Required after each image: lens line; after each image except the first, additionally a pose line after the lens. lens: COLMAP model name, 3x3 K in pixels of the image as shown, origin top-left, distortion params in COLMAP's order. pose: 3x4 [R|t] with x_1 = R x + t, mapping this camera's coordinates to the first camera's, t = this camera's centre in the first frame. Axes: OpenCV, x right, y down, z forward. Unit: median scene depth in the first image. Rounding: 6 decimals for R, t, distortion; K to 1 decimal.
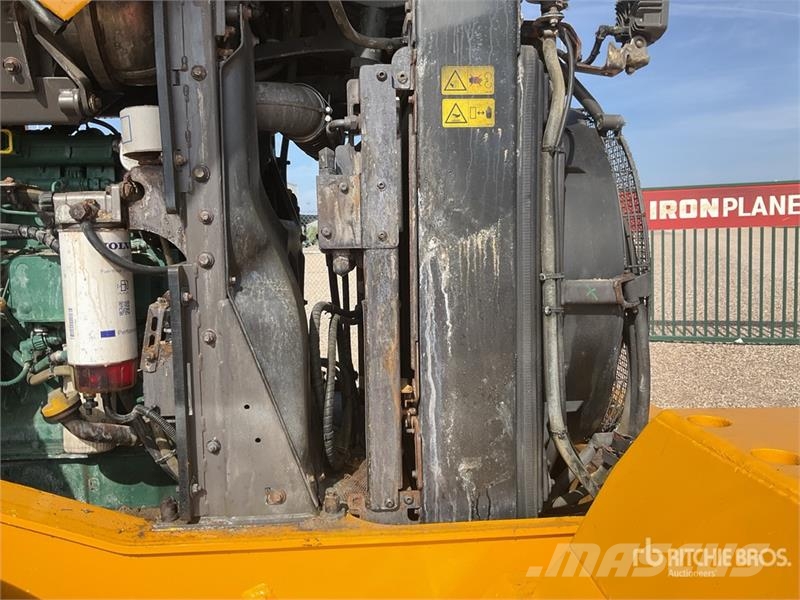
lens RADIAL K [[669.9, 0, 400.0], [0, 669.9, 300.0], [0, 0, 1]] dist [0.113450, -0.228601]
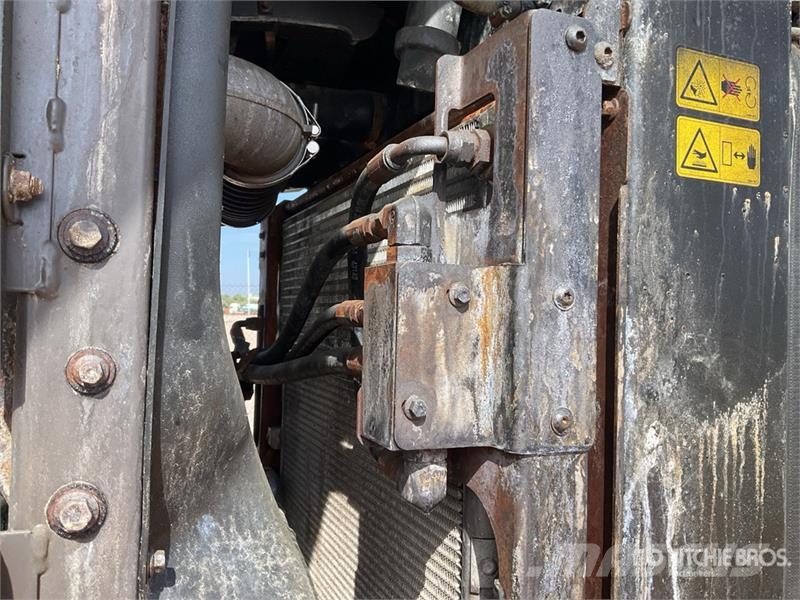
lens RADIAL K [[669.9, 0, 400.0], [0, 669.9, 300.0], [0, 0, 1]] dist [0.113450, -0.228601]
pose [[0.947066, 0.049449, 0.317207, -0.248102], [-0.010567, 0.992333, -0.123144, -0.116651], [-0.320864, 0.113274, 0.940327, 0.642321]]
